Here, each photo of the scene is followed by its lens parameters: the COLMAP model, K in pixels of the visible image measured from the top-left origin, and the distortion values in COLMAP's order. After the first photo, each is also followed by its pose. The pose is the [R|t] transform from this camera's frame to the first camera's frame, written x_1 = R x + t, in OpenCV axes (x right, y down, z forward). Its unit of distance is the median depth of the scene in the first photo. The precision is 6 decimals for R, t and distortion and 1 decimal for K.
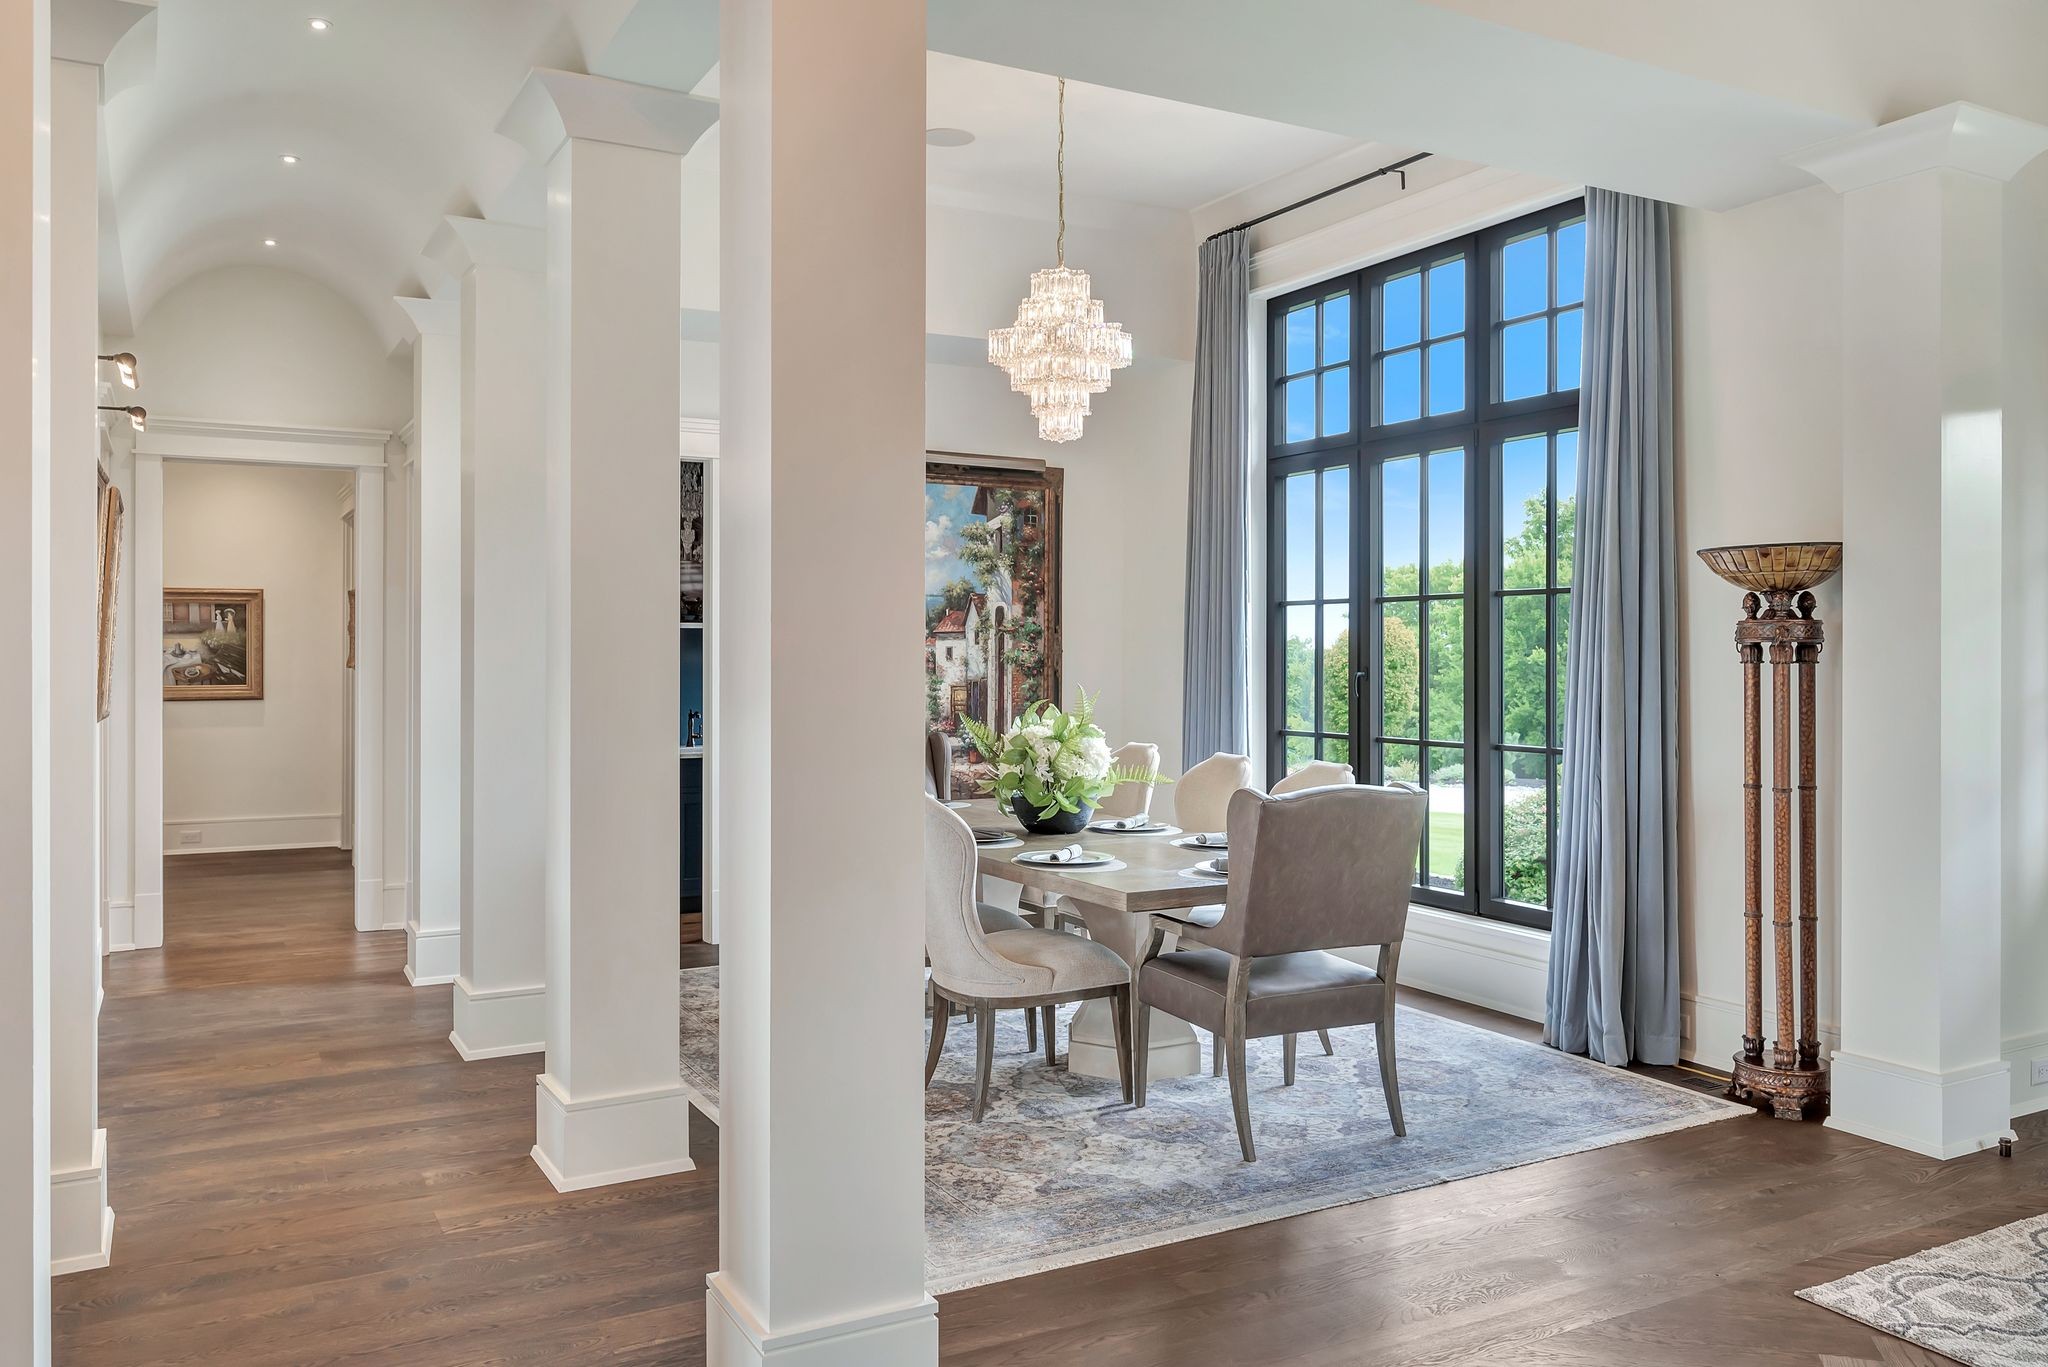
lens RADIAL K [[1507.9, 0, 1015.8], [0, 1507.9, 639.5], [0, 0, 1]] dist [-0.007915, 0.011278]
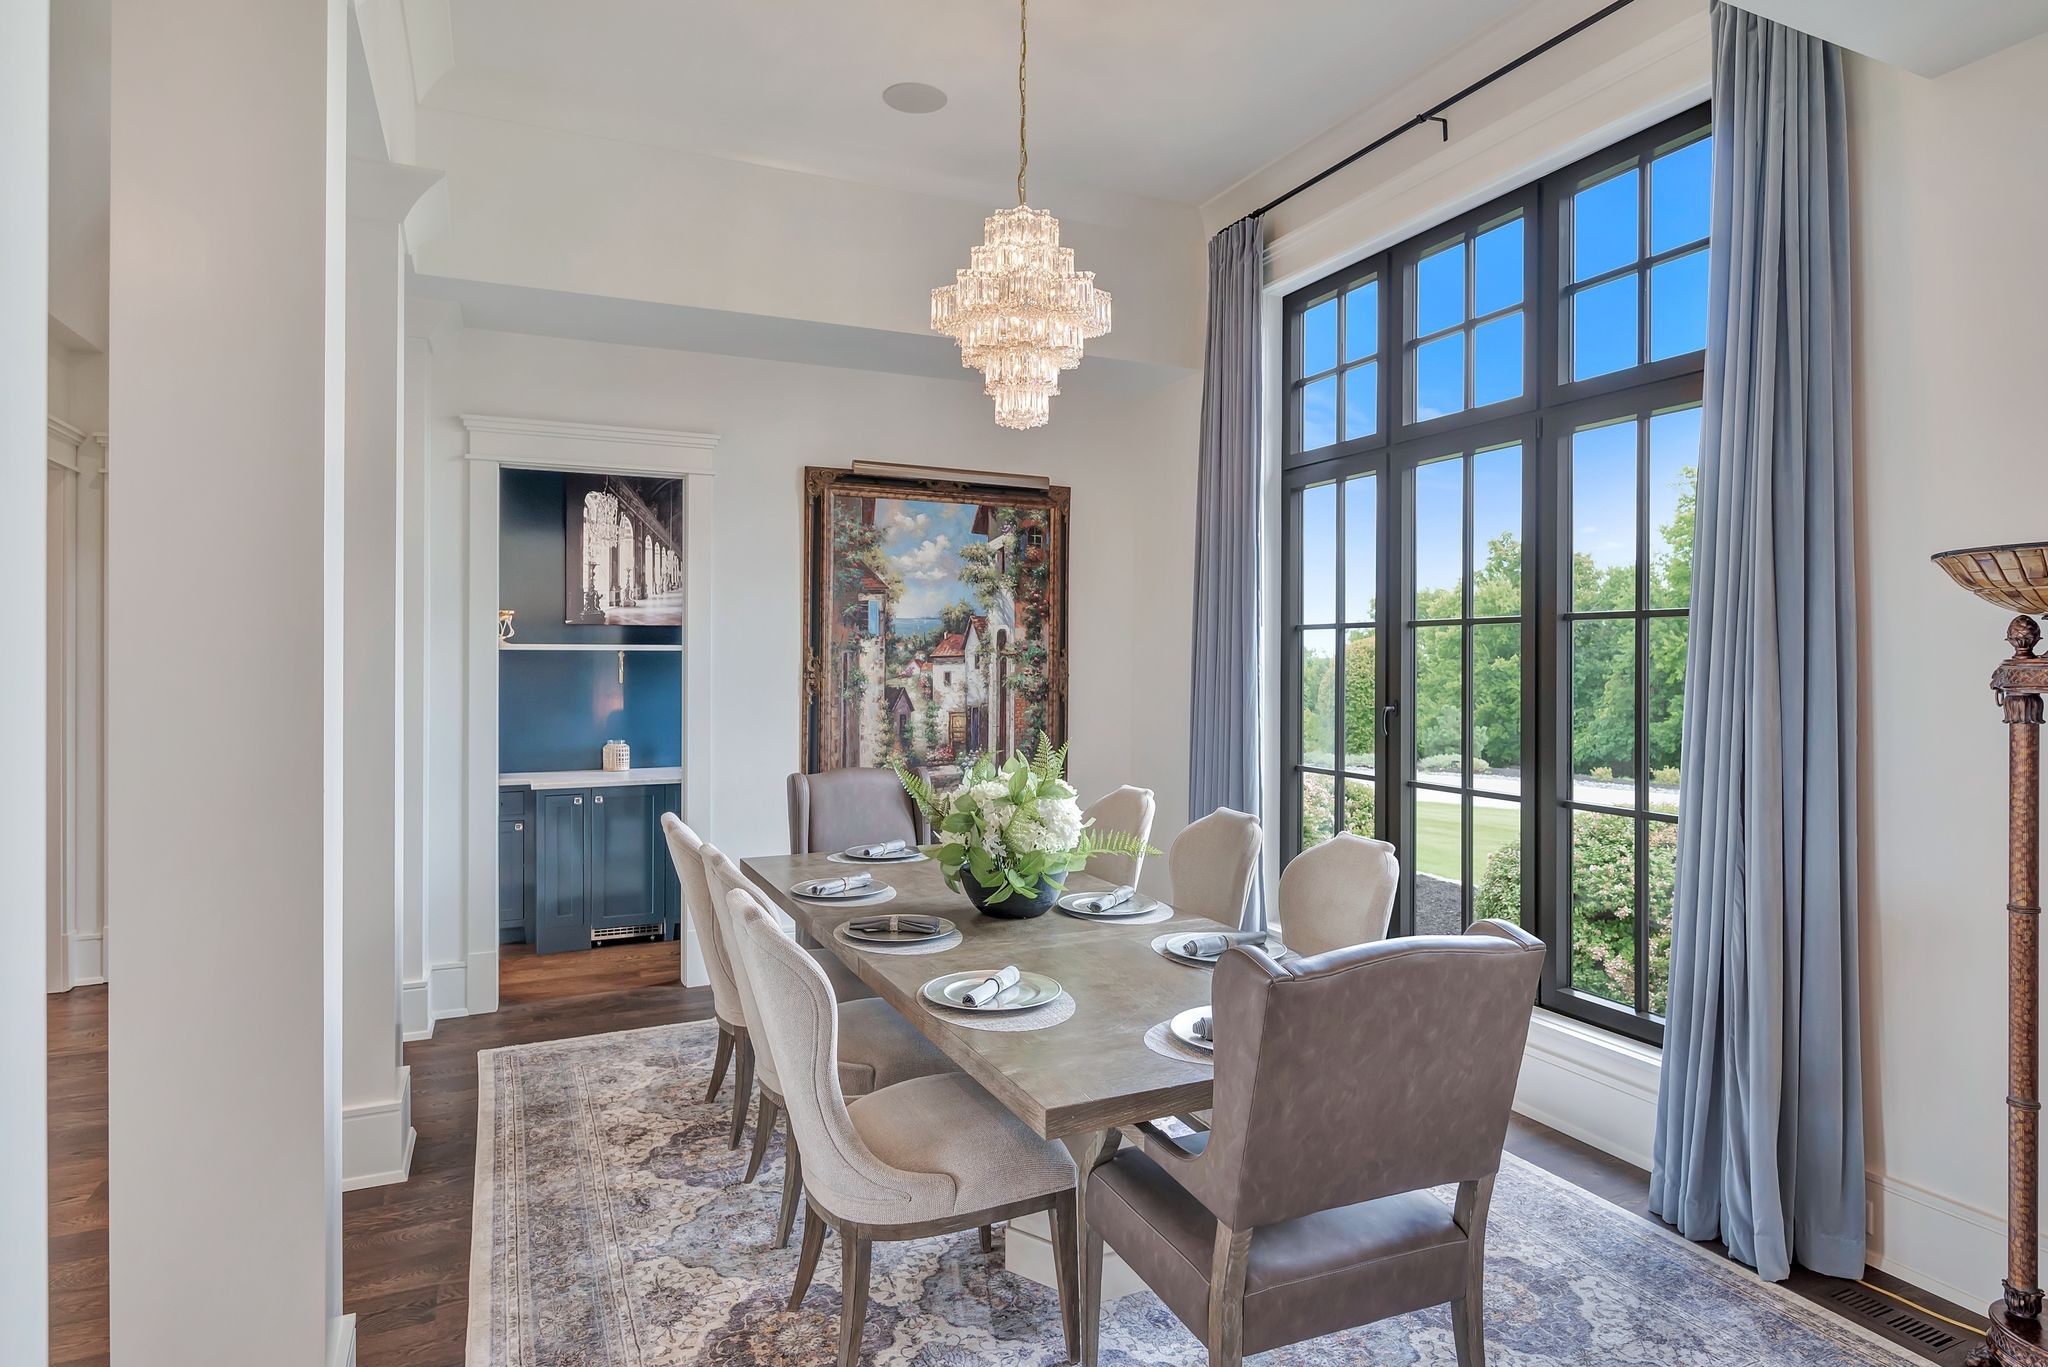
lens RADIAL K [[1129.8, 0, 1023.5], [0, 1129.8, 657.1], [0, 0, 1]] dist [0.004267, -0.001760]
pose [[0.998186, 0.002029, -0.060165, 0.057084], [-0.001604, 0.999973, 0.007104, -0.011480], [0.060178, -0.006995, 0.998163, 0.339077]]
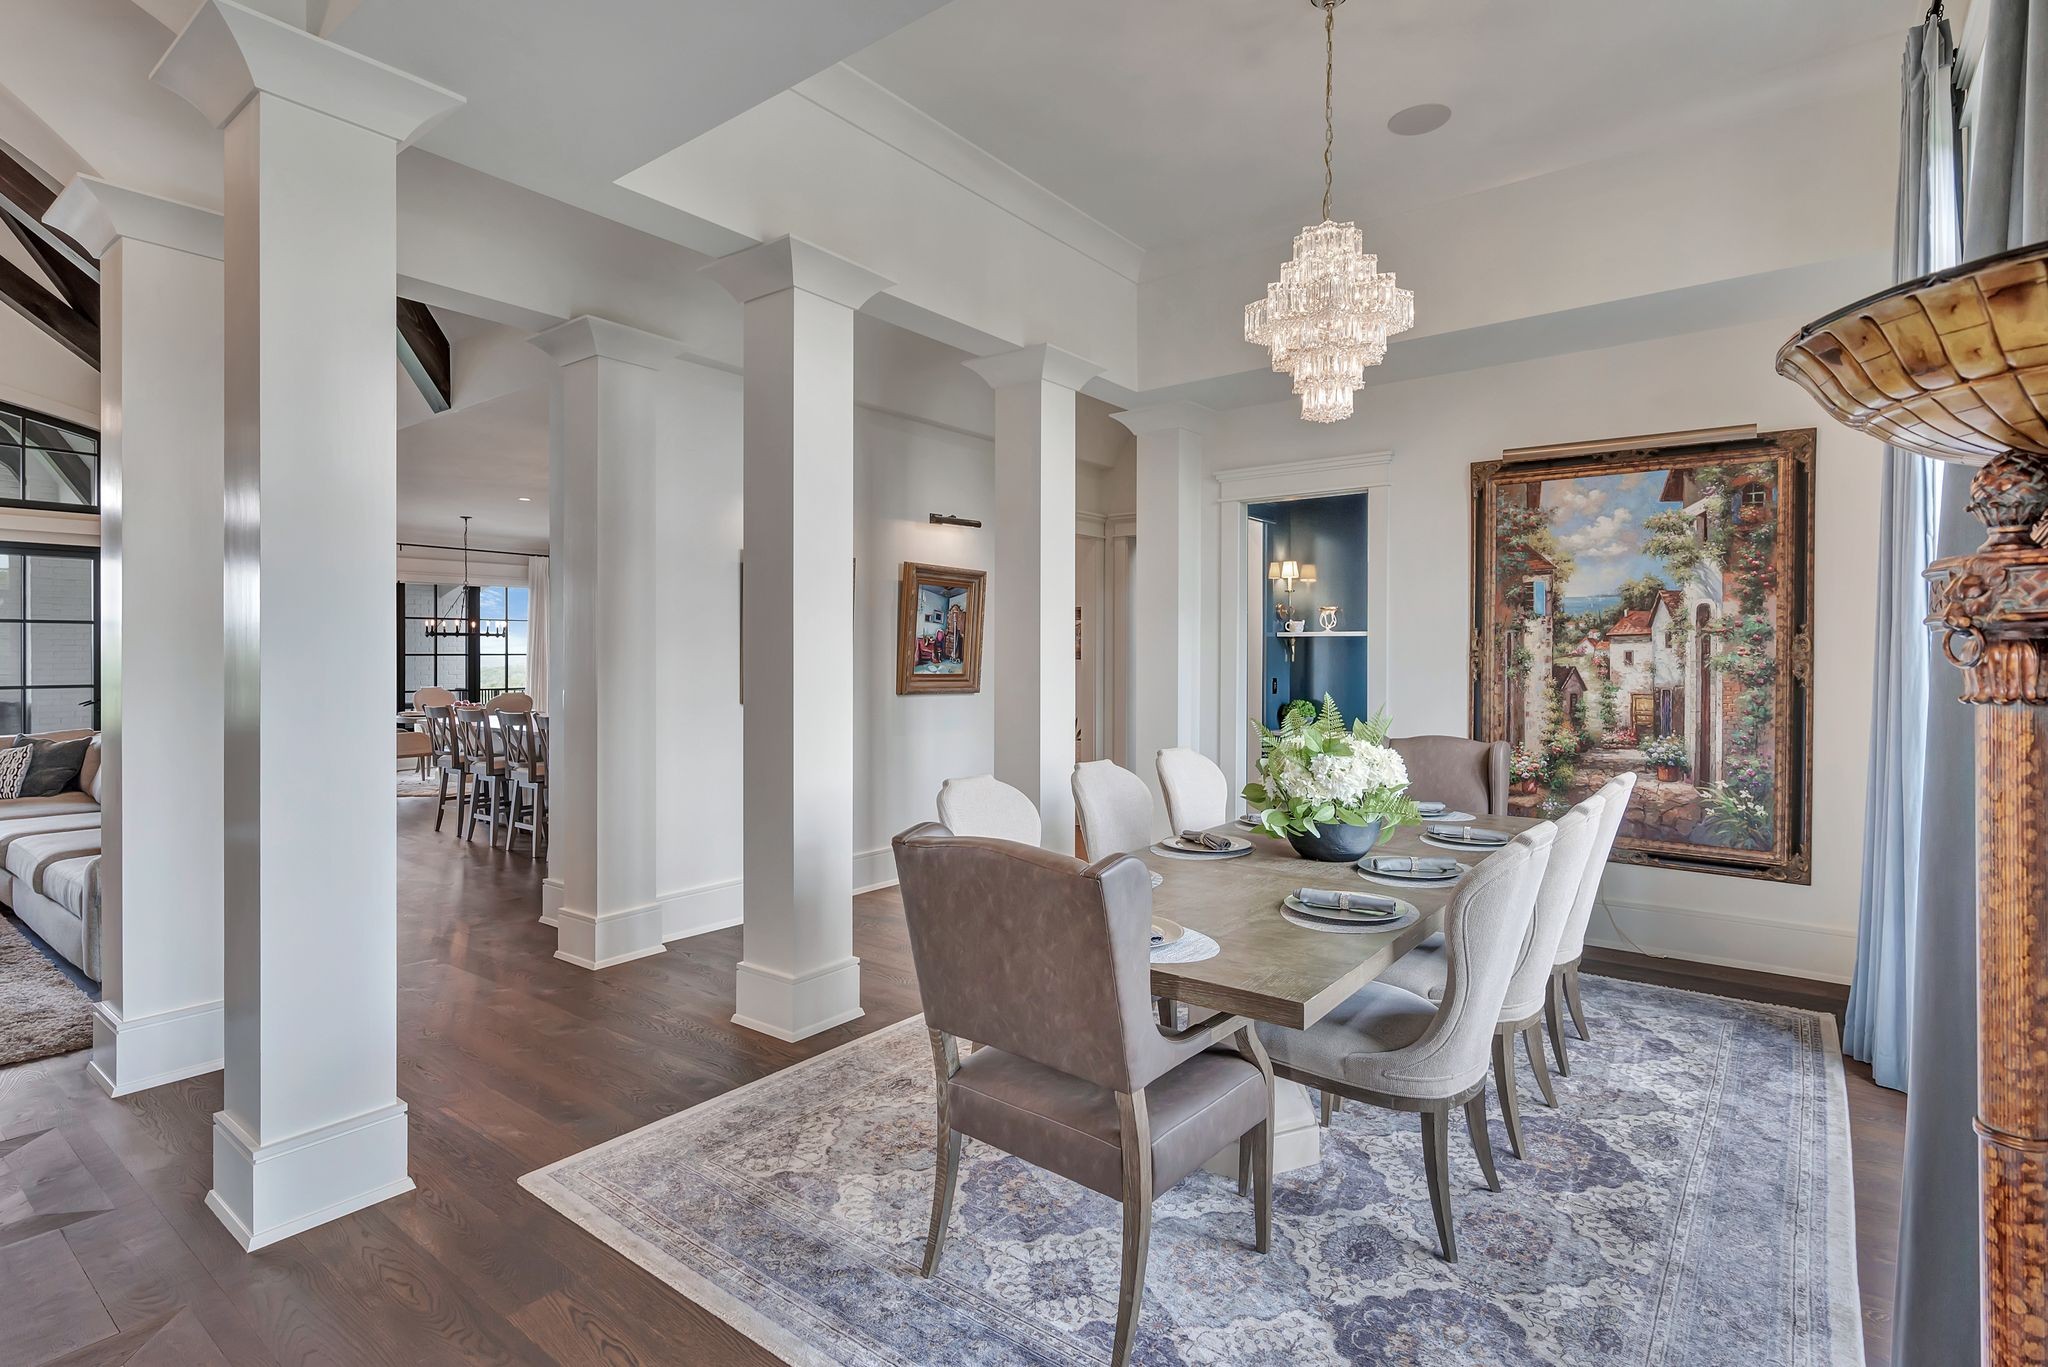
lens RADIAL K [[1009.8, 0, 1032.9], [0, 1009.8, 653.5], [0, 0, 1]] dist [0.001831, 0.001254]
pose [[0.401916, 0.000874, -0.915676, 0.445859], [0.005716, 0.999978, 0.003463, 0.002841], [0.915659, -0.006626, 0.401902, 0.505360]]
